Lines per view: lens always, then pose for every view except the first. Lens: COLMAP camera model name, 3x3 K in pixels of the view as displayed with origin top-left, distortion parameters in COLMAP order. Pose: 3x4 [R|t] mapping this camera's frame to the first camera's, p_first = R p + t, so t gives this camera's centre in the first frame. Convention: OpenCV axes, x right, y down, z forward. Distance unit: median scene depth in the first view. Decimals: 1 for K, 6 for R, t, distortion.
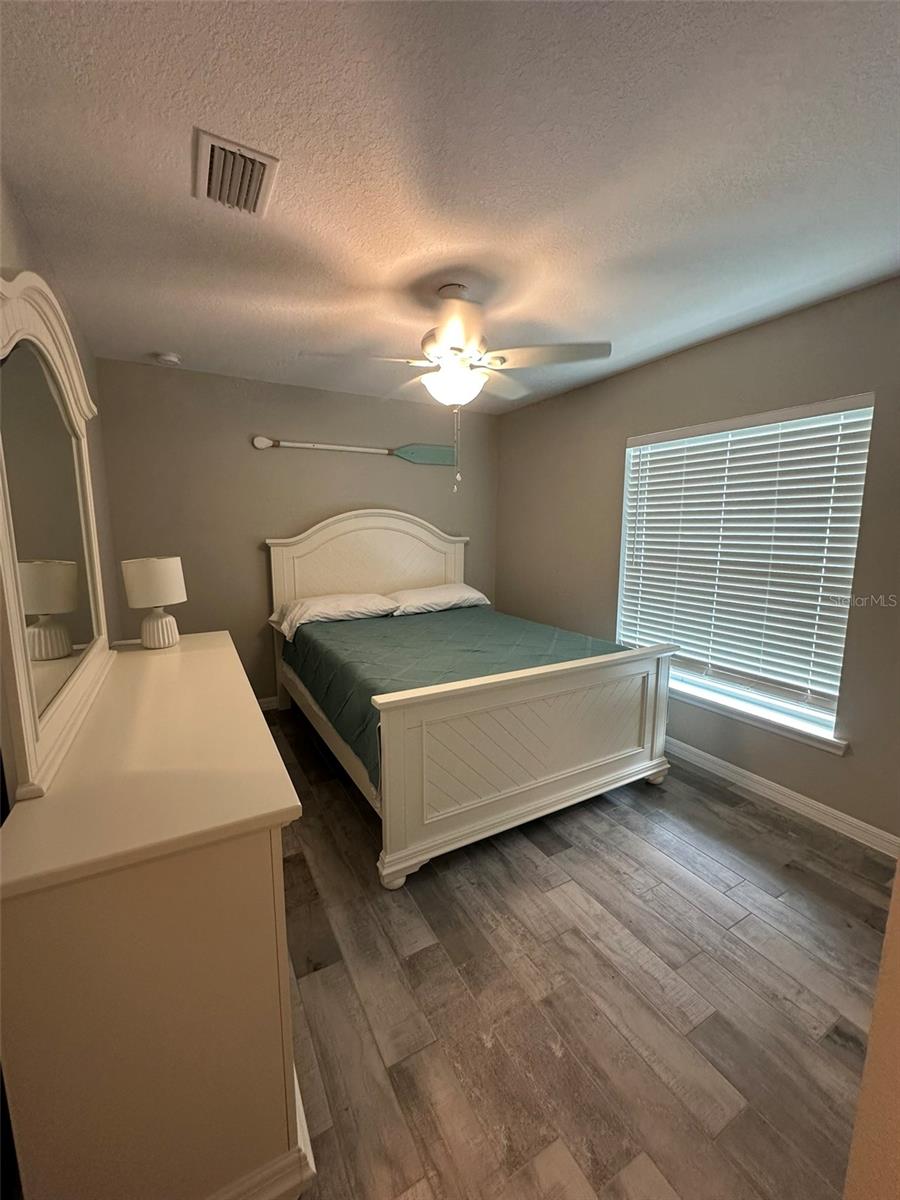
lens RADIAL K [[479.1, 0, 450.0], [0, 479.1, 600.0], [0, 0, 1]] dist [-0.003153, 0.000443]
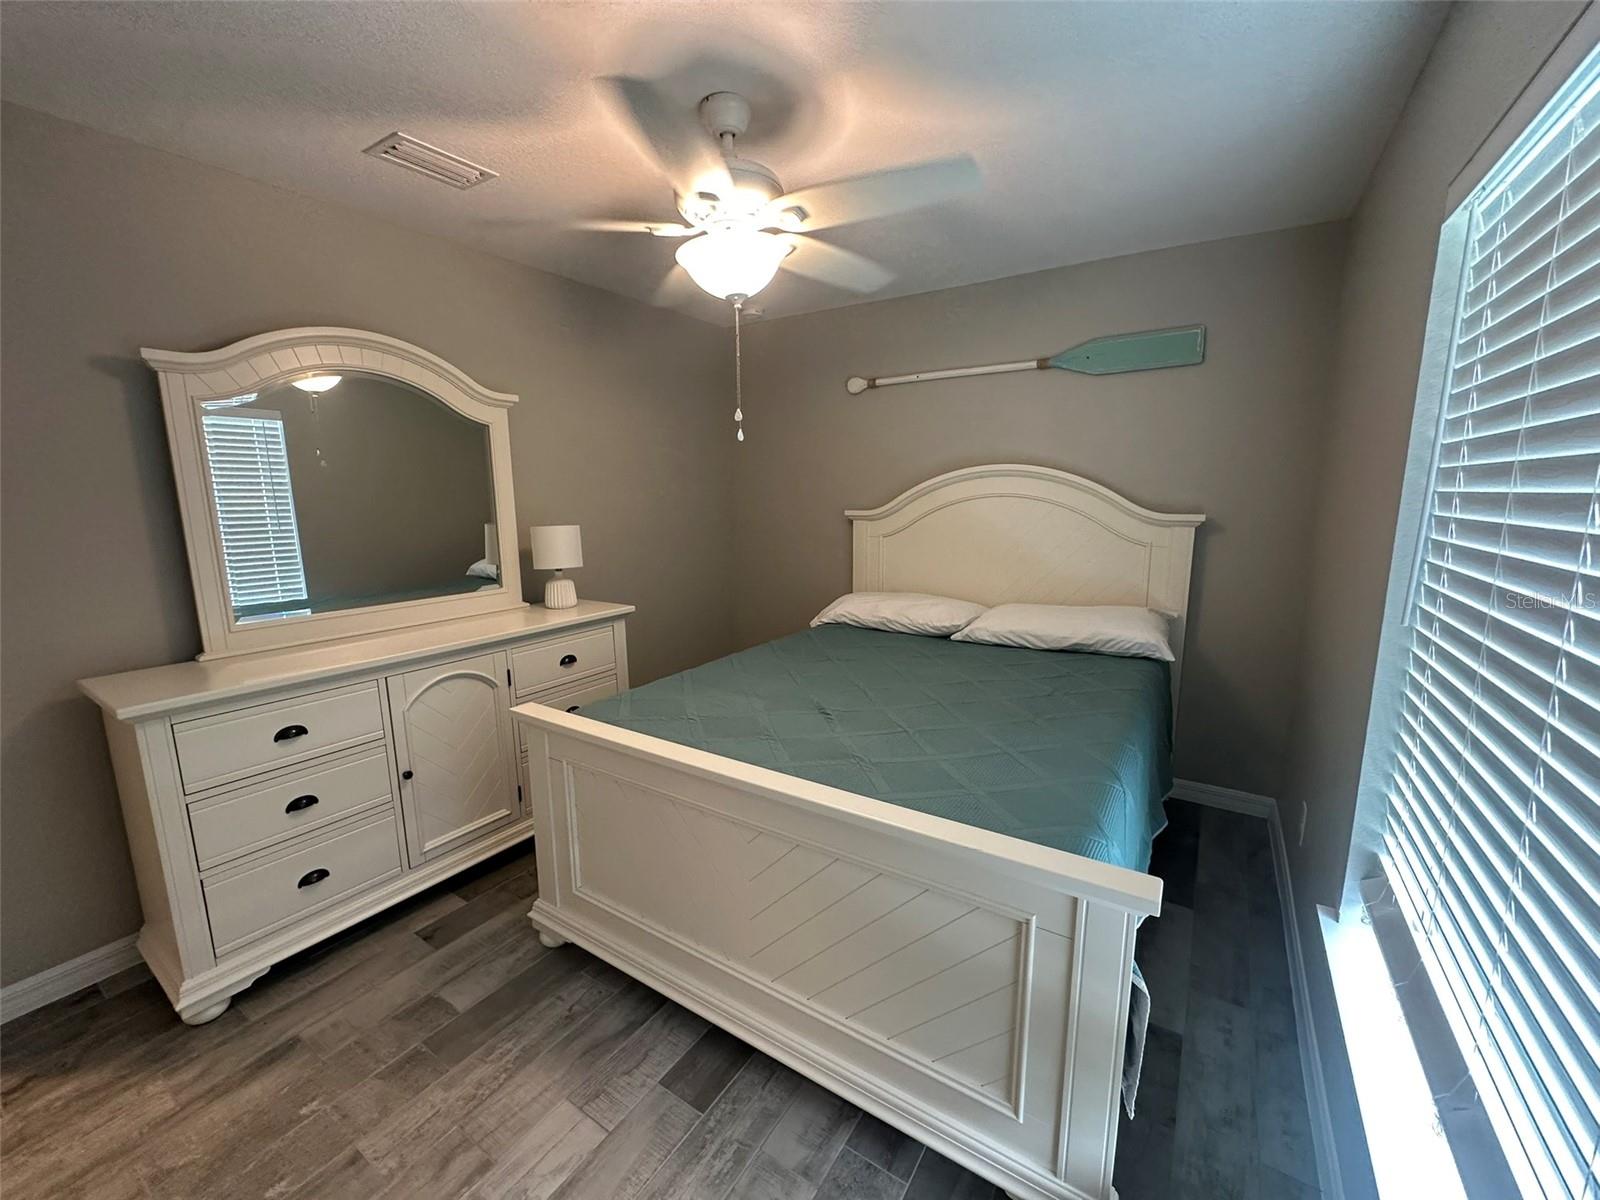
lens RADIAL K [[638.8, 0, 800.0], [0, 638.8, 600.0], [0, 0, 1]] dist [-0.003153, 0.000443]
pose [[0.461865, 0.145138, -0.874994, 0.853169], [-0.128958, 0.987026, 0.095651, -0.119219], [0.877525, 0.068659, 0.474590, 0.743756]]
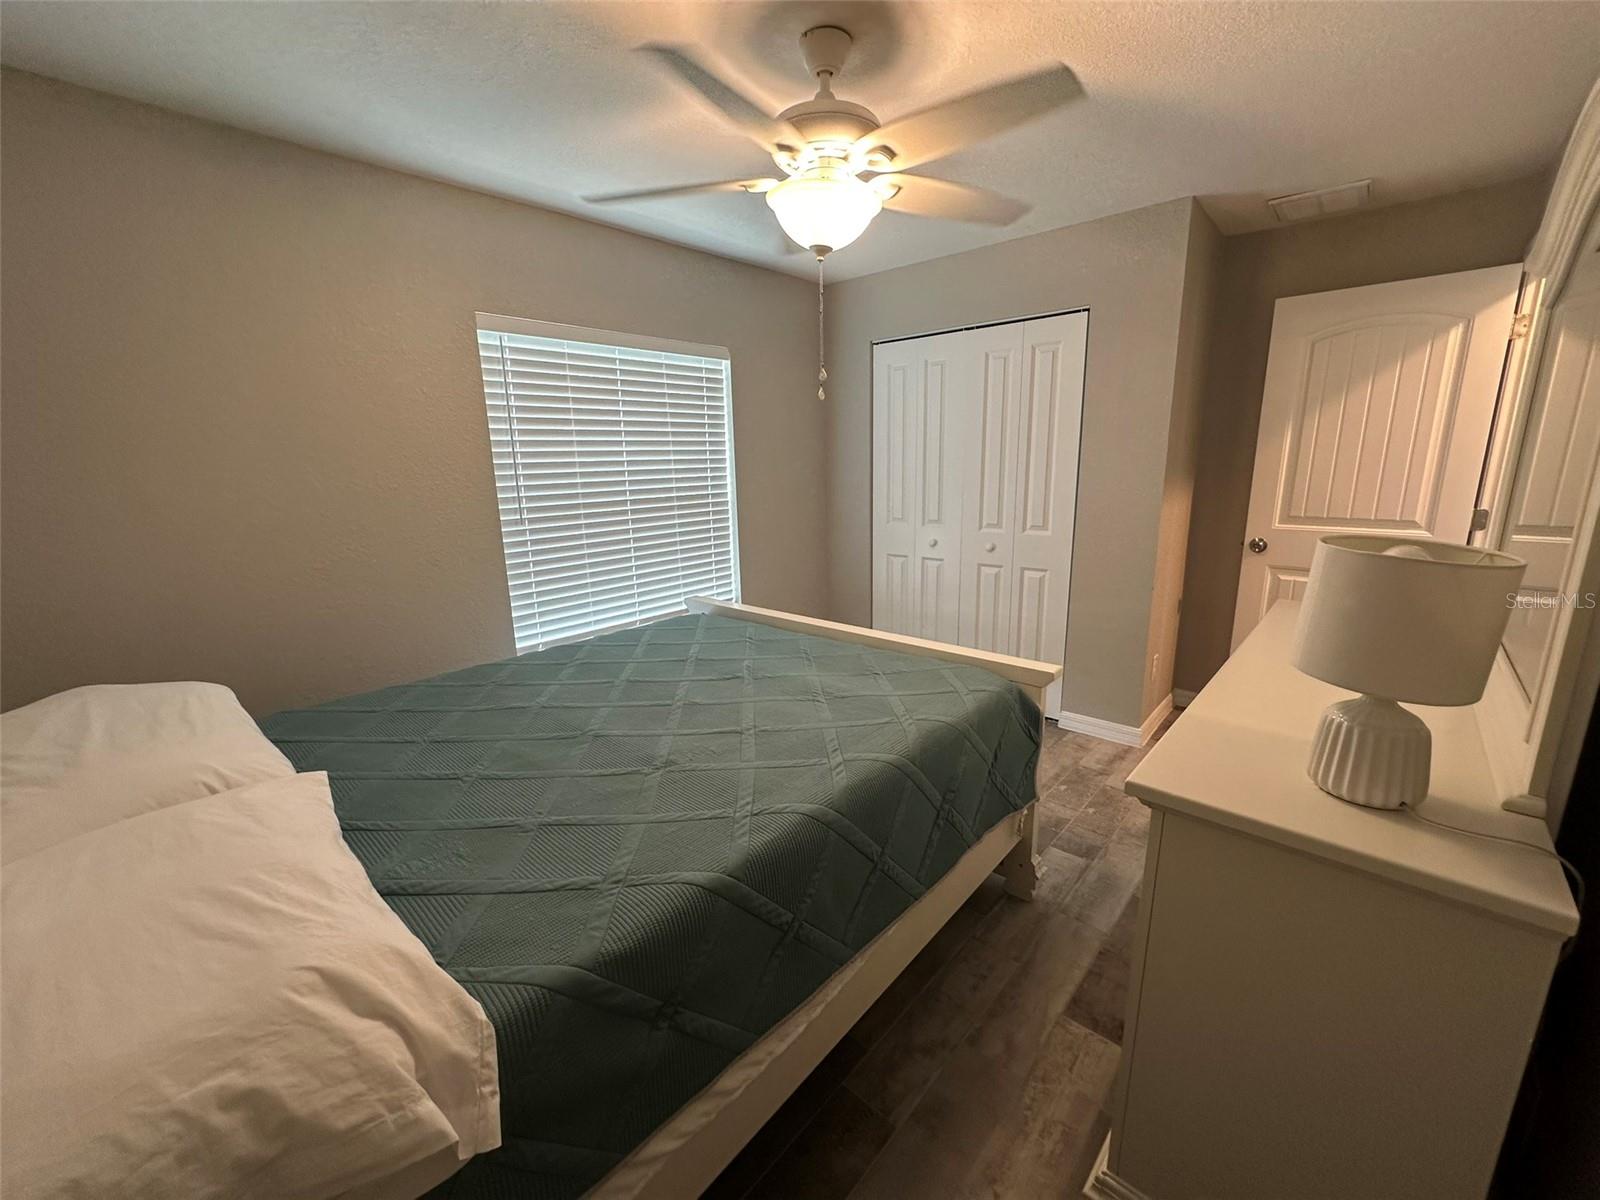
lens RADIAL K [[638.8, 0, 800.0], [0, 638.8, 600.0], [0, 0, 1]] dist [-0.003153, 0.000443]
pose [[-0.315291, -0.204208, 0.926764, -0.831955], [0.165586, 0.949755, 0.265608, -0.218052], [-0.934437, 0.237203, -0.265635, 1.394839]]
